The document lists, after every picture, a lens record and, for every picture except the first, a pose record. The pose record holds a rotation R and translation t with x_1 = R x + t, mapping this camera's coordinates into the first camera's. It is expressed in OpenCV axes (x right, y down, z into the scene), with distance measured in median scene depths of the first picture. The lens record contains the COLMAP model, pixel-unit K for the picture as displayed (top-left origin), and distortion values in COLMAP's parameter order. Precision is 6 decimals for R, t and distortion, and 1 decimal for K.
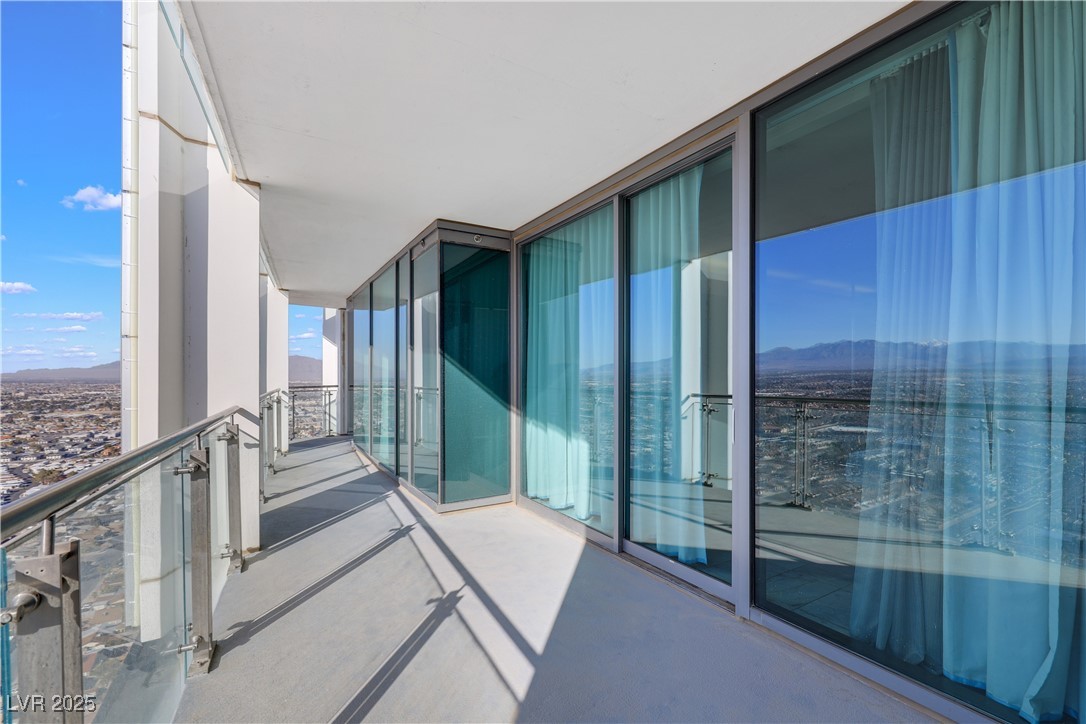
lens RADIAL K [[460.3, 0, 537.5], [0, 460.3, 375.1], [0, 0, 1]] dist [-0.002473, 0.000002]
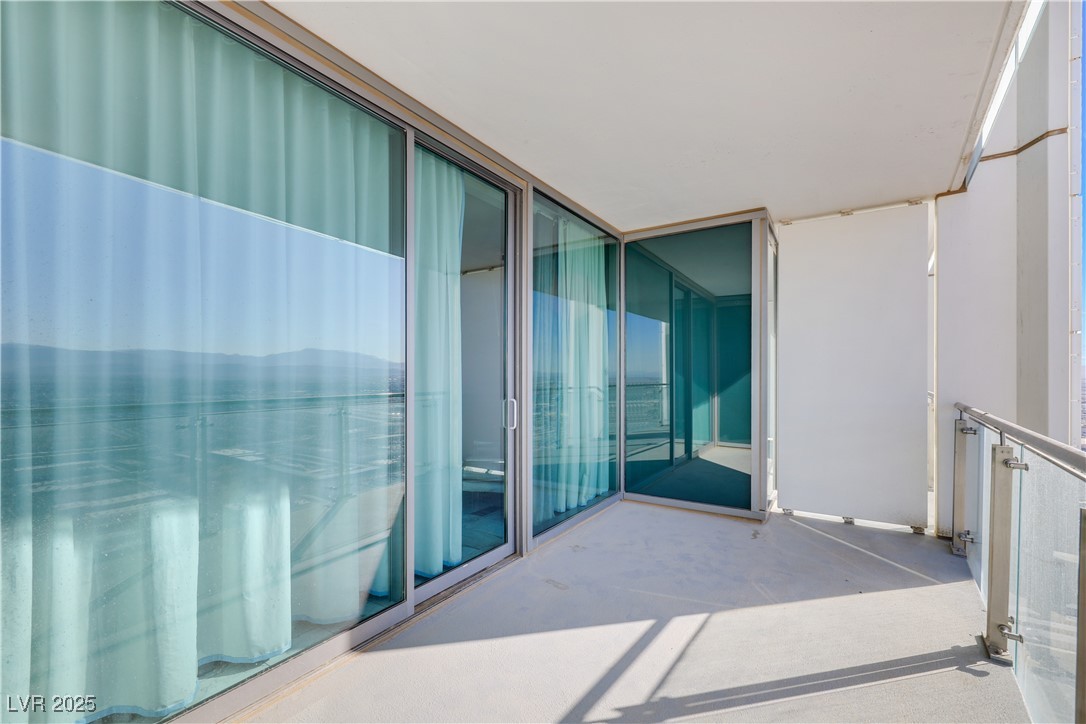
lens RADIAL K [[460.3, 0, 537.5], [0, 460.3, 375.1], [0, 0, 1]] dist [-0.002473, 0.000002]
pose [[-0.434670, 0.003916, 0.900581, -0.880697], [-0.004222, 0.999971, -0.006386, 0.012543], [-0.900580, -0.006578, -0.434641, 1.732487]]
